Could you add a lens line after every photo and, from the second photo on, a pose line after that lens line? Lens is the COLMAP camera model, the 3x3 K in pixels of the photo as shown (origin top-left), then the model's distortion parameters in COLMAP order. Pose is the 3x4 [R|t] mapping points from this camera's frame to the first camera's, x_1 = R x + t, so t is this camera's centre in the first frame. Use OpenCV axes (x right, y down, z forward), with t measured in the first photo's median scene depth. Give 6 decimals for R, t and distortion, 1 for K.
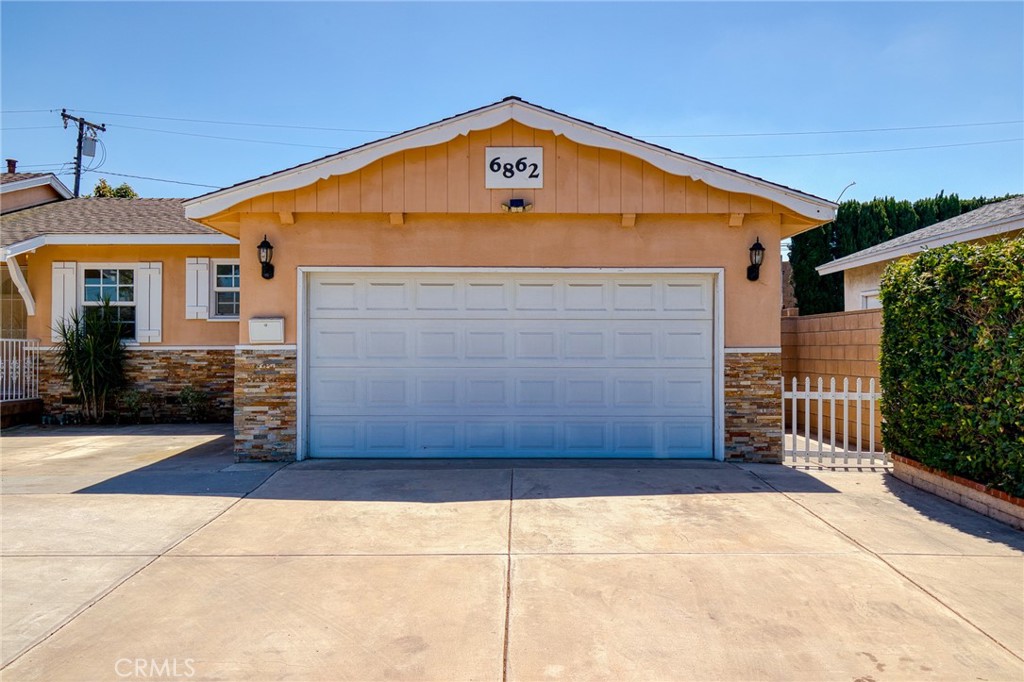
lens RADIAL K [[812.0, 0, 511.2], [0, 812.0, 331.6], [0, 0, 1]] dist [0.025606, -0.006973]
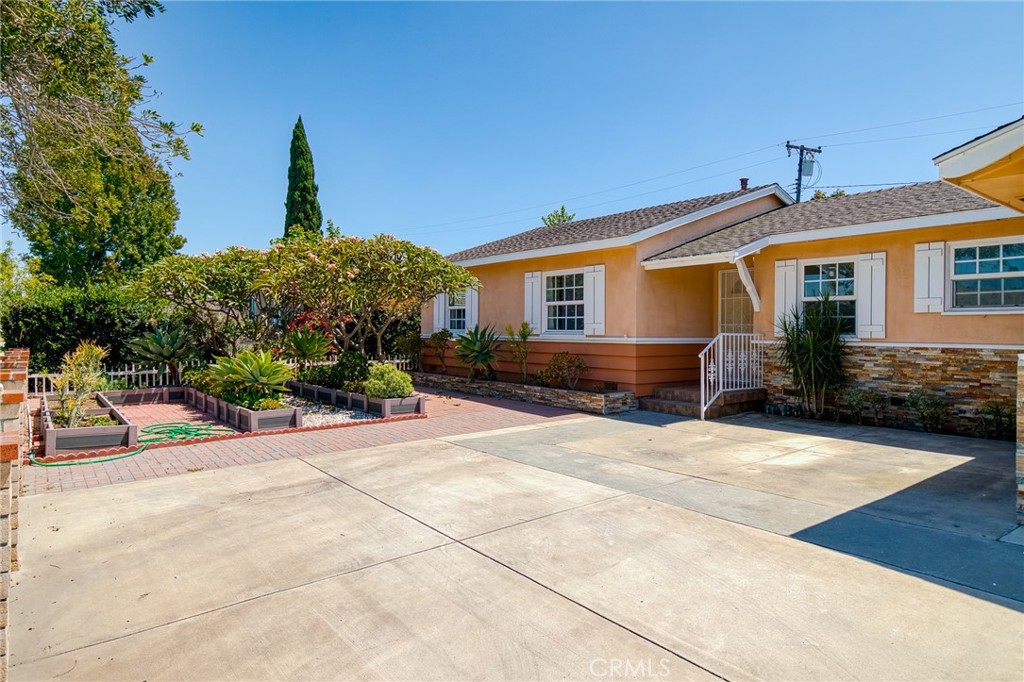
lens RADIAL K [[625.2, 0, 508.0], [0, 625.2, 332.1], [0, 0, 1]] dist [0.007836, -0.004097]
pose [[0.604709, 0.009158, -0.796394, -0.121541], [0.006890, 0.999836, 0.016729, -0.008908], [0.796416, -0.015604, 0.604547, 0.229821]]
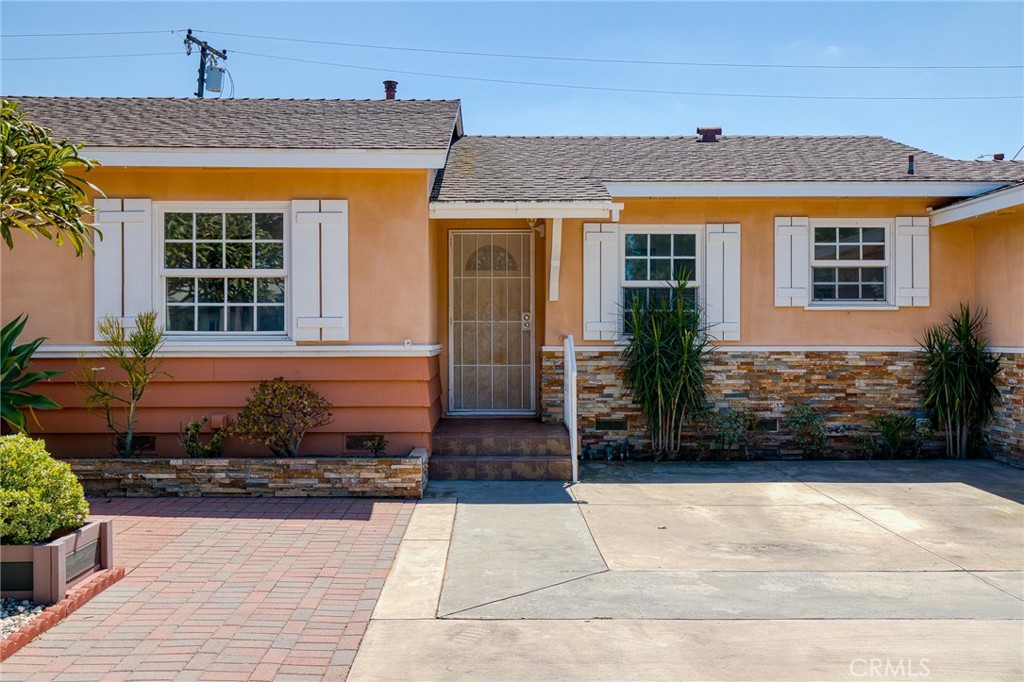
lens RADIAL K [[976.0, 0, 506.3], [0, 976.0, 331.6], [0, 0, 1]] dist [0.016750, 0.000000]
pose [[0.999966, 0.002770, 0.007830, -0.636084], [-0.002890, 0.999878, 0.015346, -0.006400], [-0.007786, -0.015368, 0.999852, 0.180971]]
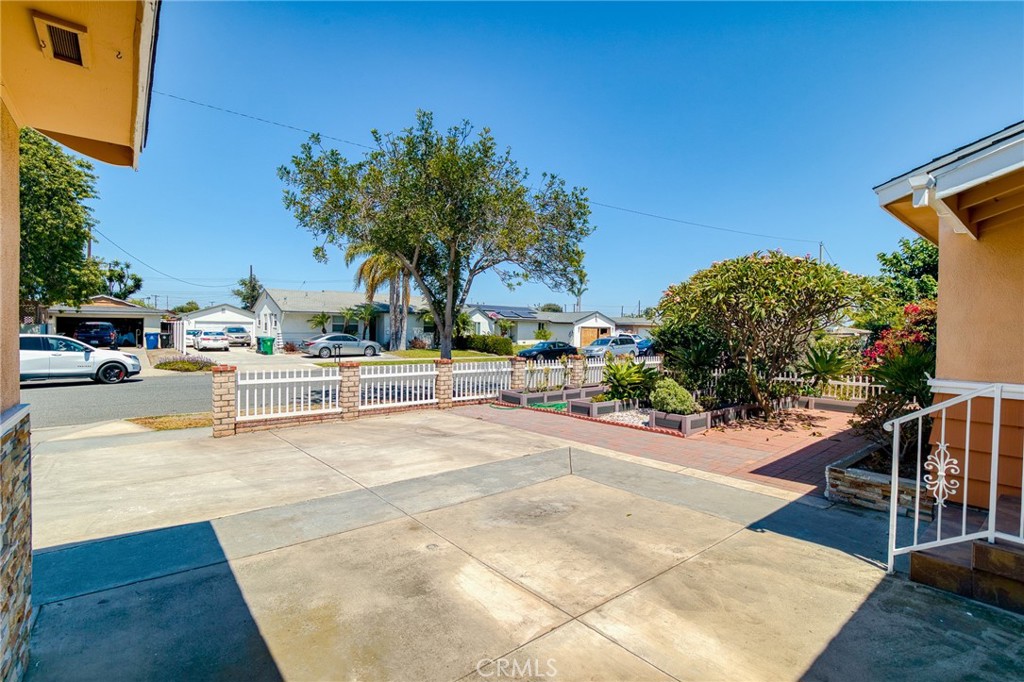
lens RADIAL K [[472.1, 0, 505.4], [0, 472.1, 338.2], [0, 0, 1]] dist [-0.015862, 0.001529]
pose [[-0.780878, -0.000673, -0.624683, -0.262436], [-0.001470, 0.999999, 0.000760, -0.013922], [0.624682, 0.001511, -0.780878, 0.939650]]
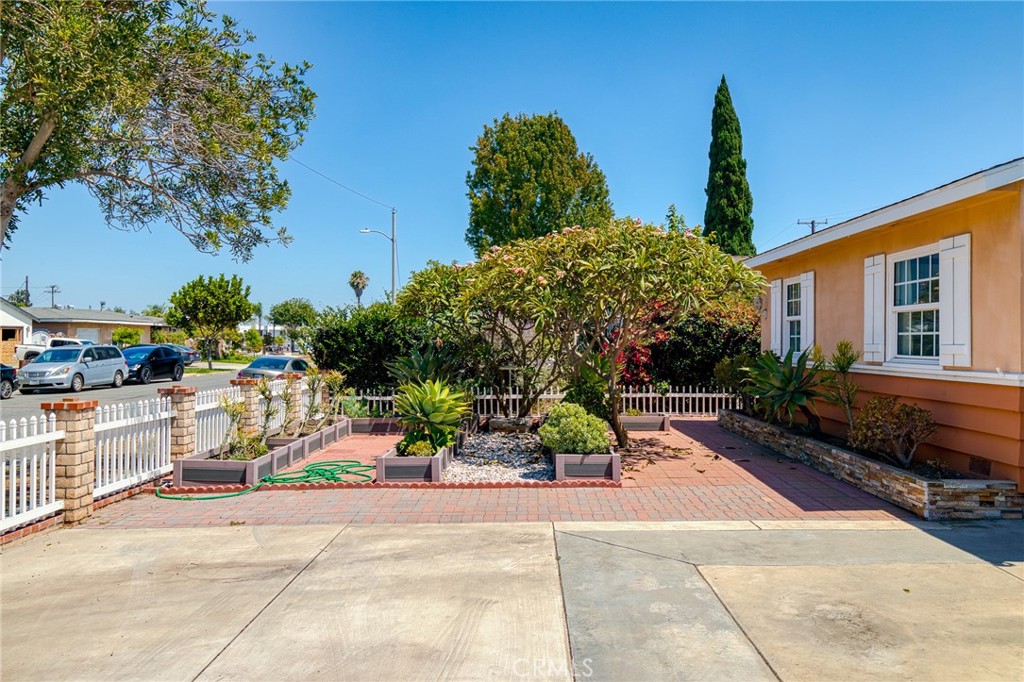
lens RADIAL K [[781.7, 0, 507.9], [0, 781.7, 336.1], [0, 0, 1]] dist [0.028495, -0.006548]
pose [[-0.032996, -0.005775, -0.999439, -0.144662], [0.014782, 0.999871, -0.006266, -0.013241], [0.999346, -0.014981, -0.032906, 0.548504]]
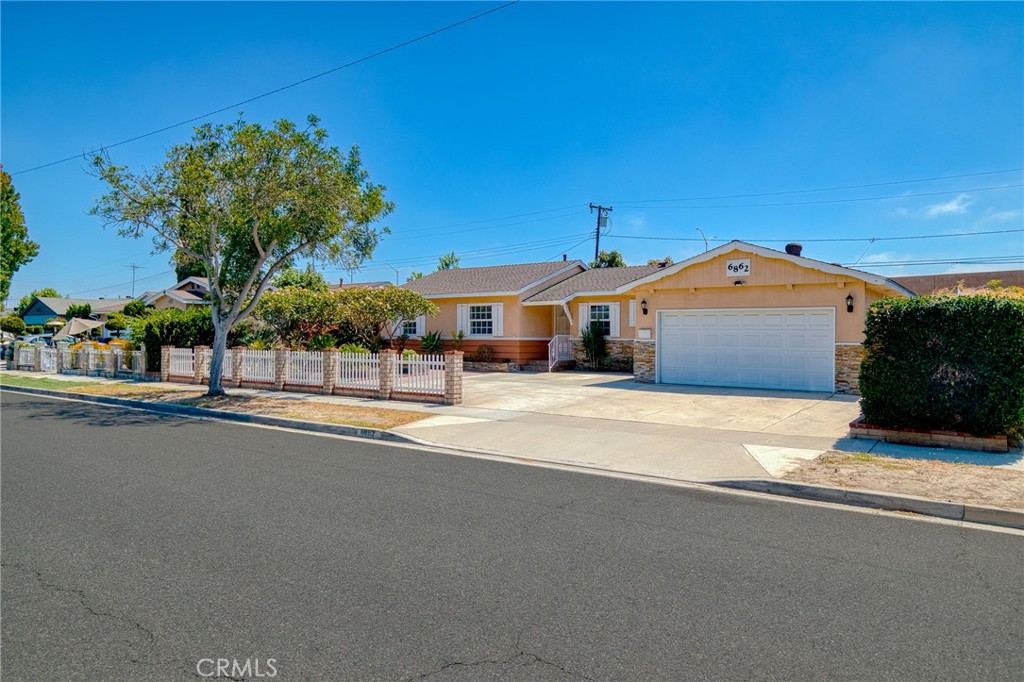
lens RADIAL K [[673.1, 0, 512.7], [0, 673.1, 334.6], [0, 0, 1]] dist [0.003269, 0.000024]
pose [[0.808528, 0.005098, -0.588436, 0.443786], [0.005274, 0.999860, 0.015909, -0.025120], [0.588434, -0.015966, 0.808388, -0.710833]]
